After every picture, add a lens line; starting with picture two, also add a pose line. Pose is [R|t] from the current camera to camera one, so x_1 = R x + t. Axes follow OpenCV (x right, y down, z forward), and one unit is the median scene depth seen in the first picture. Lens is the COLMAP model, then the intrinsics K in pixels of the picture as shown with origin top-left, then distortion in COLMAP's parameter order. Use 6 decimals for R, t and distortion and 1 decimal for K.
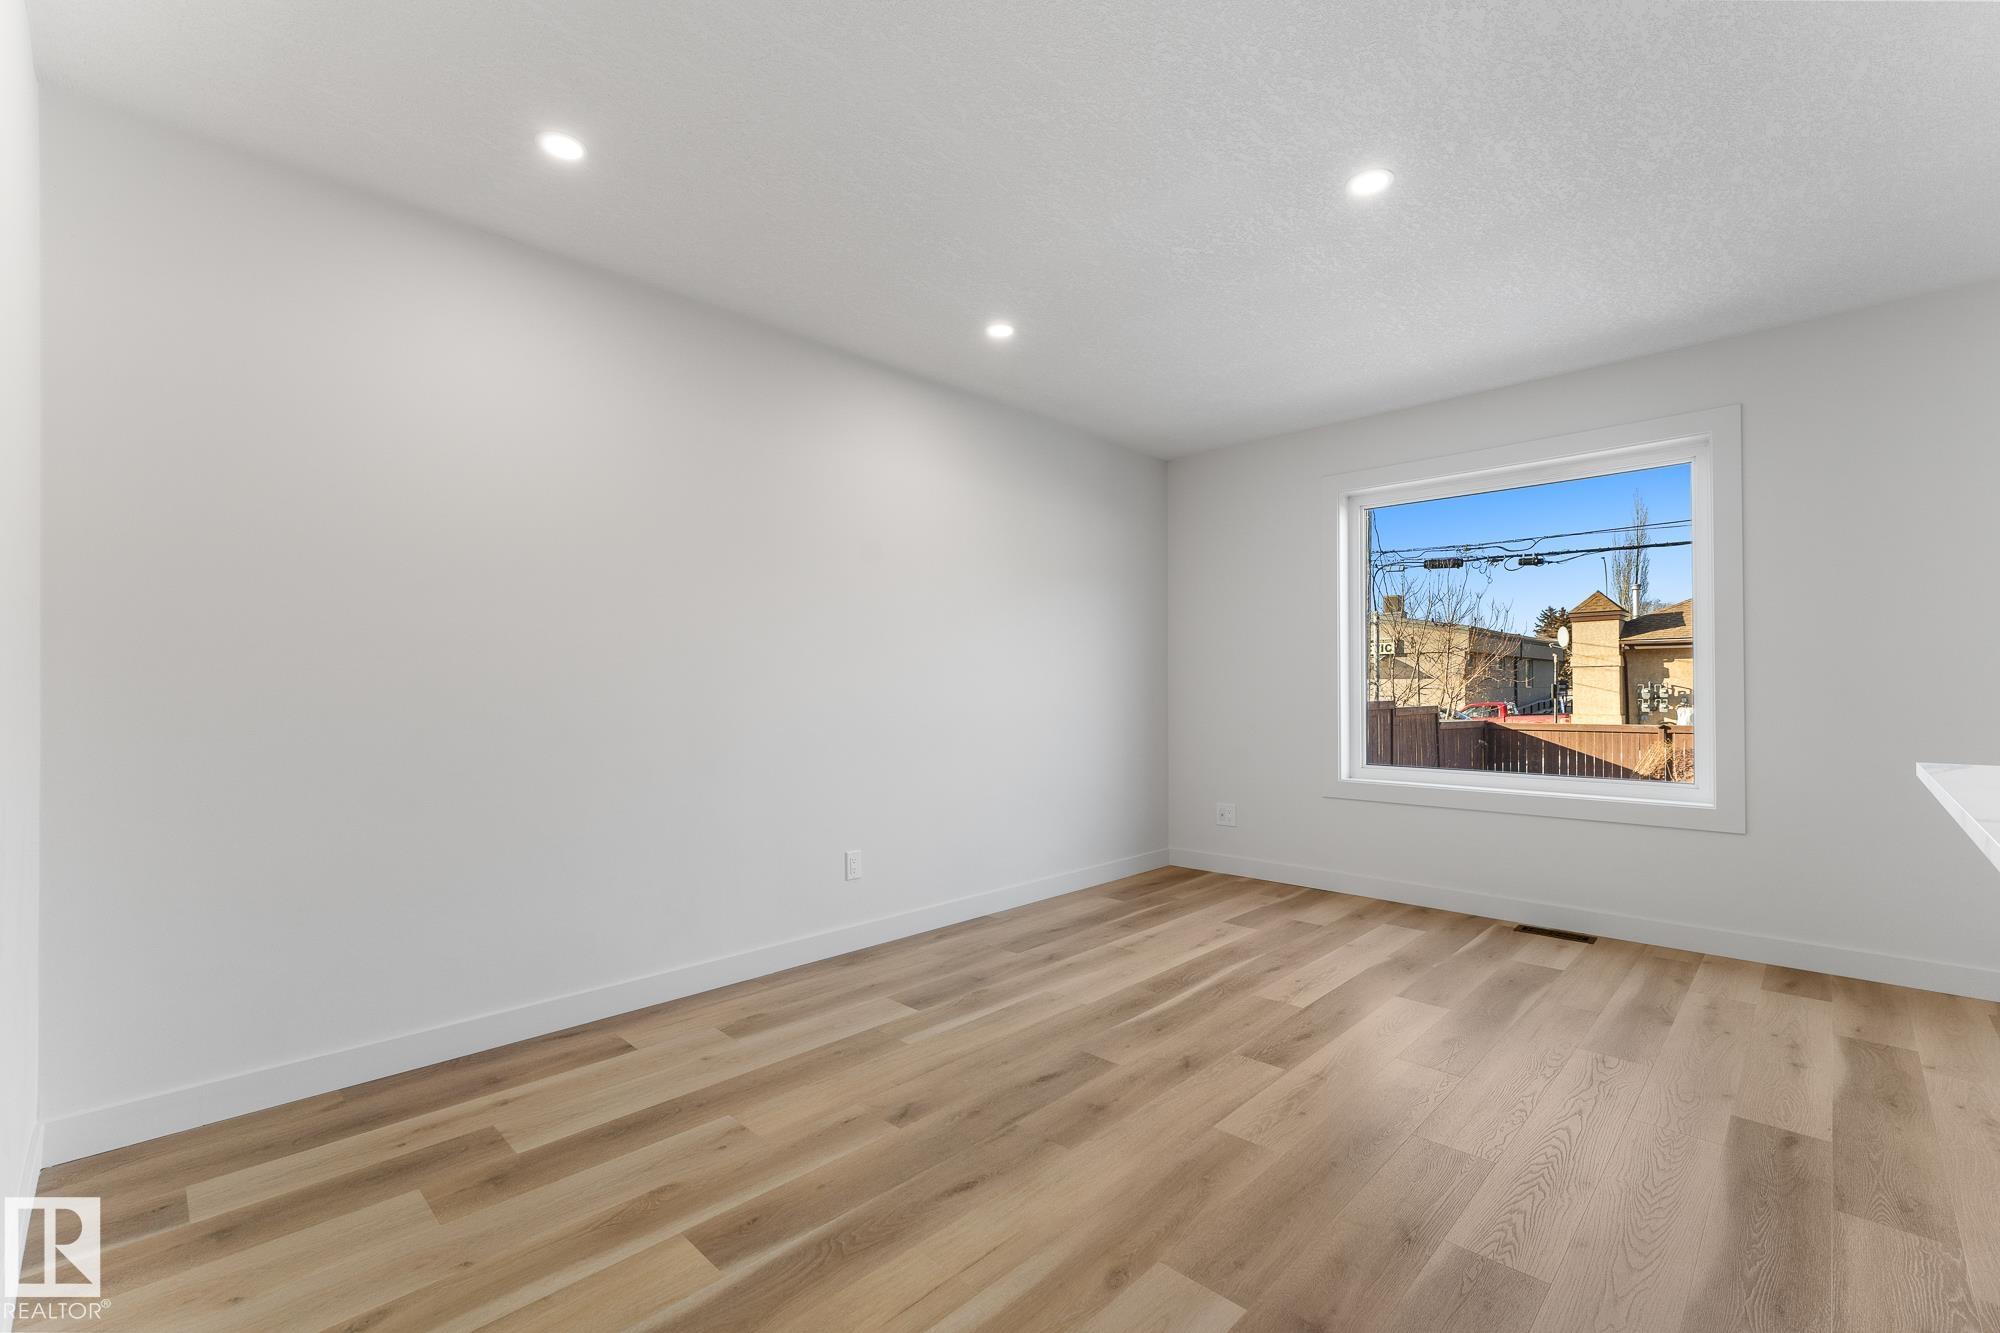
lens RADIAL K [[851.9, 0, 1000.0], [0, 851.9, 666.5], [0, 0, 1]] dist [-0.001599, -0.000177]
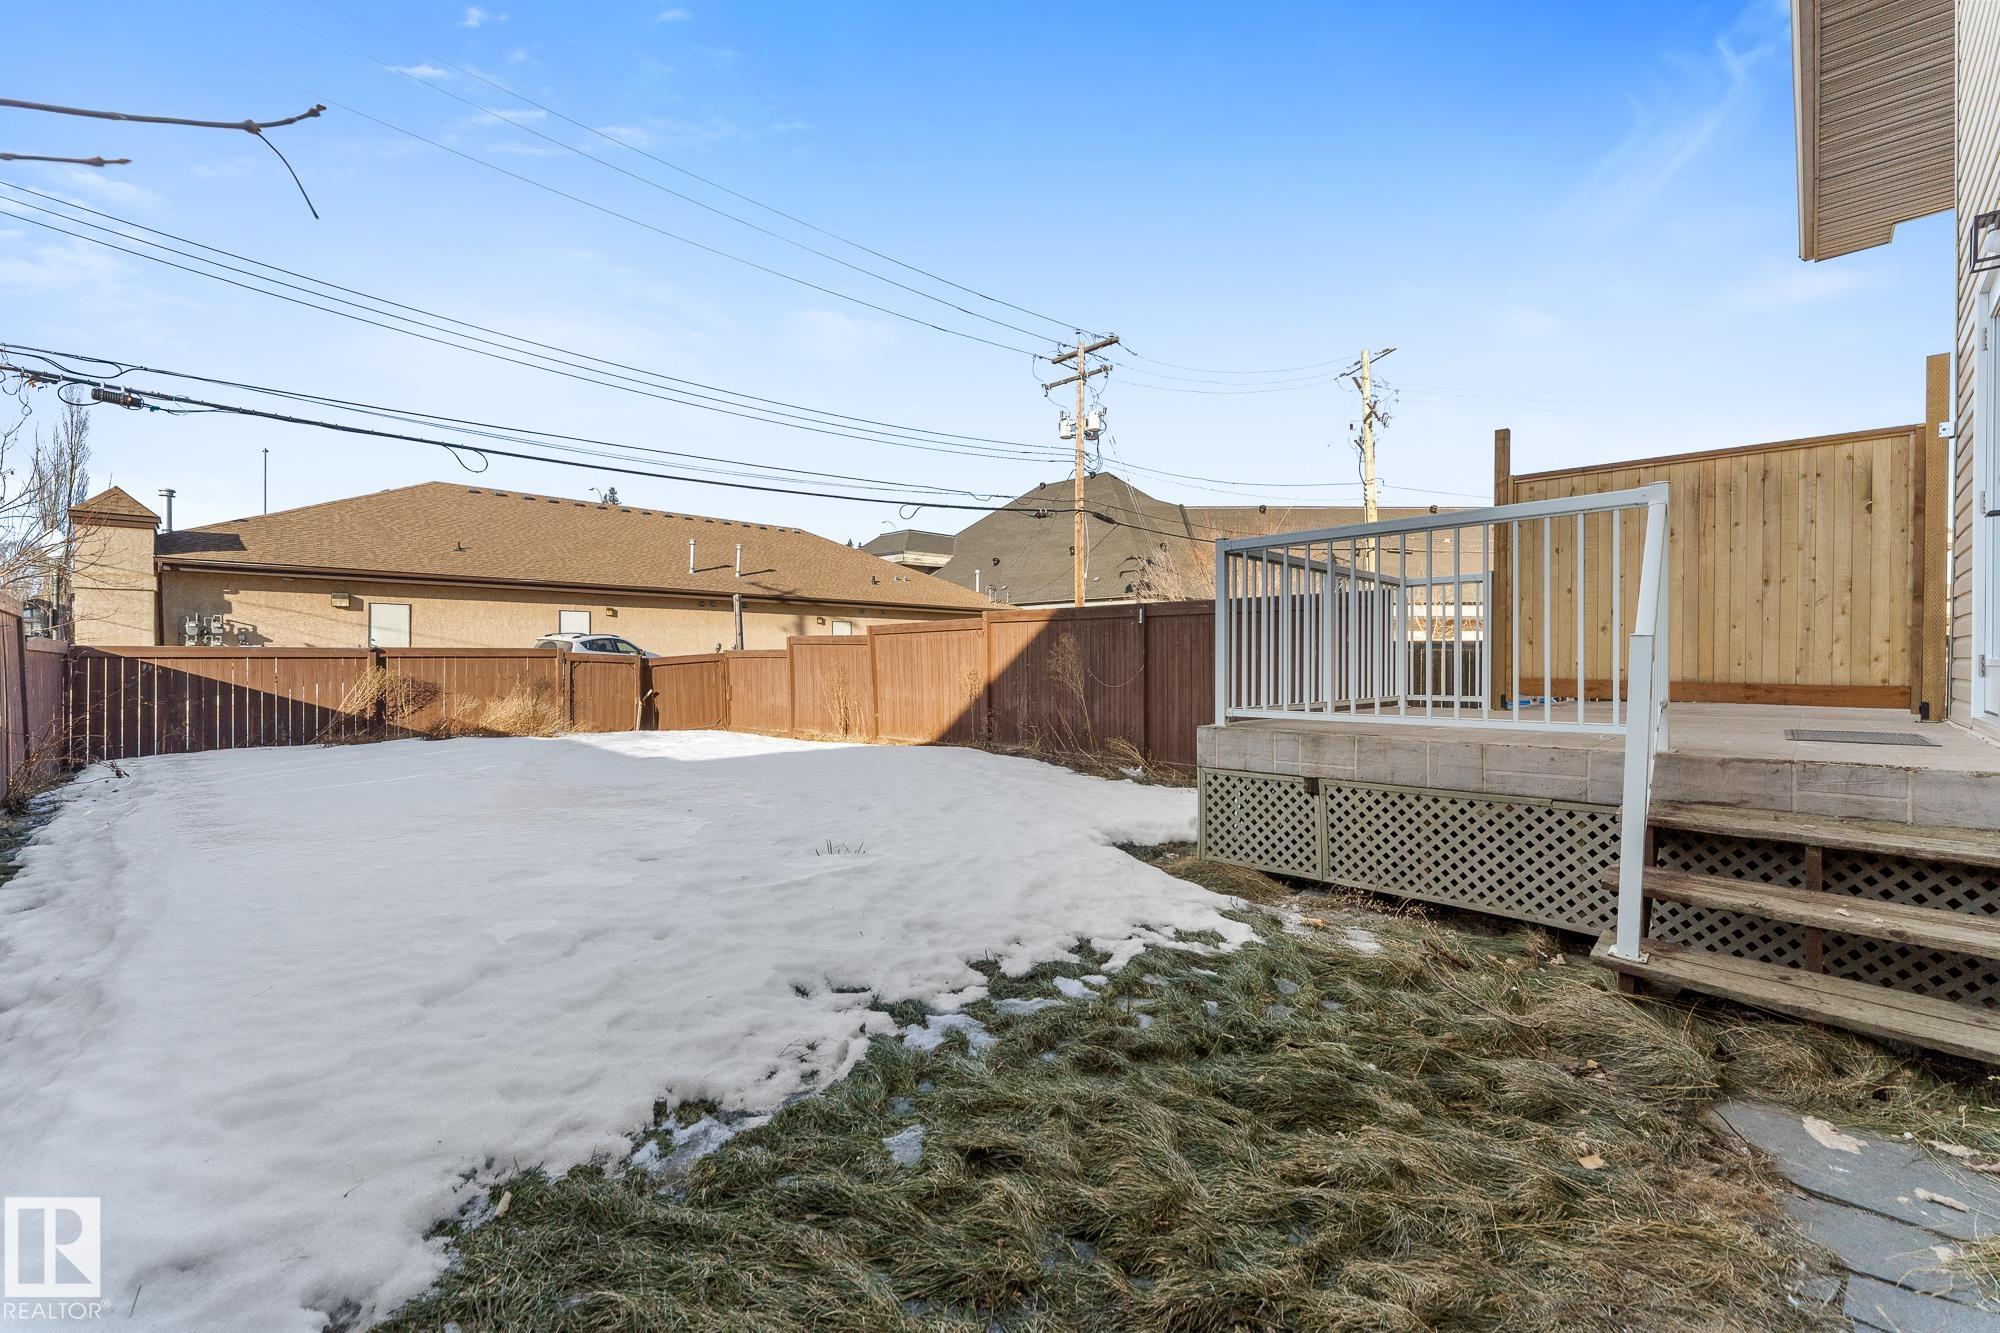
lens RADIAL K [[798.0, 0, 998.0], [0, 798.0, 645.0], [0, 0, 1]] dist [-0.000889, -0.000316]
pose [[0.016603, 0.014577, 0.999756, 0.035087], [-0.032330, 0.999379, -0.014035, 0.033911], [-0.999339, -0.032089, 0.017064, 0.243507]]
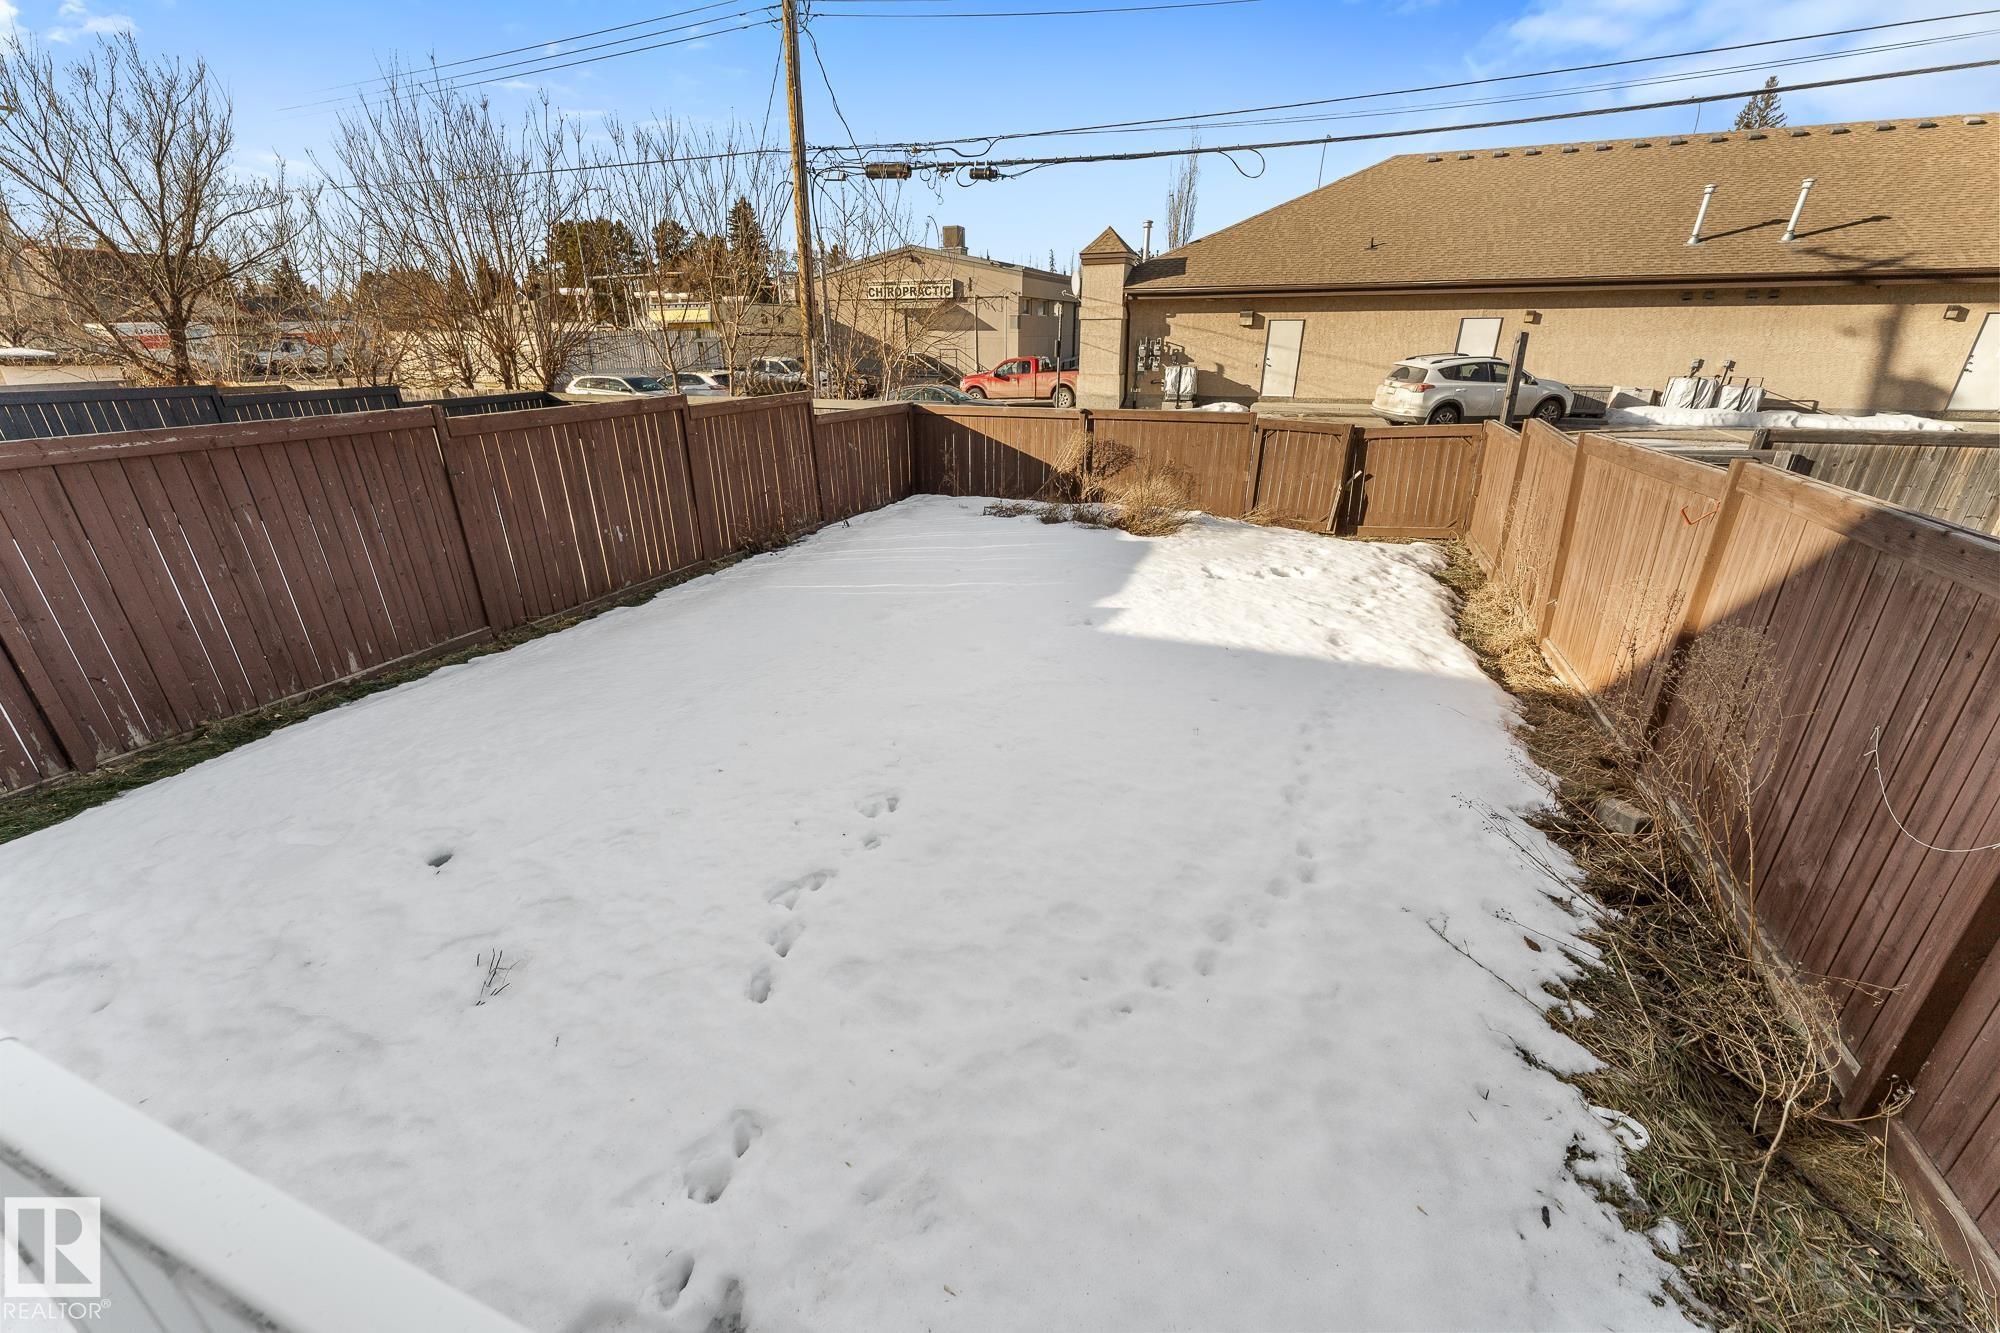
lens RADIAL K [[799.2, 0, 998.4], [0, 799.2, 676.3], [0, 0, 1]] dist [0.000898, -0.000193]
pose [[0.919185, -0.158584, 0.360486, 0.226483], [-0.008065, 0.907572, 0.419819, -0.012121], [-0.393744, -0.388799, 0.832947, 0.169547]]
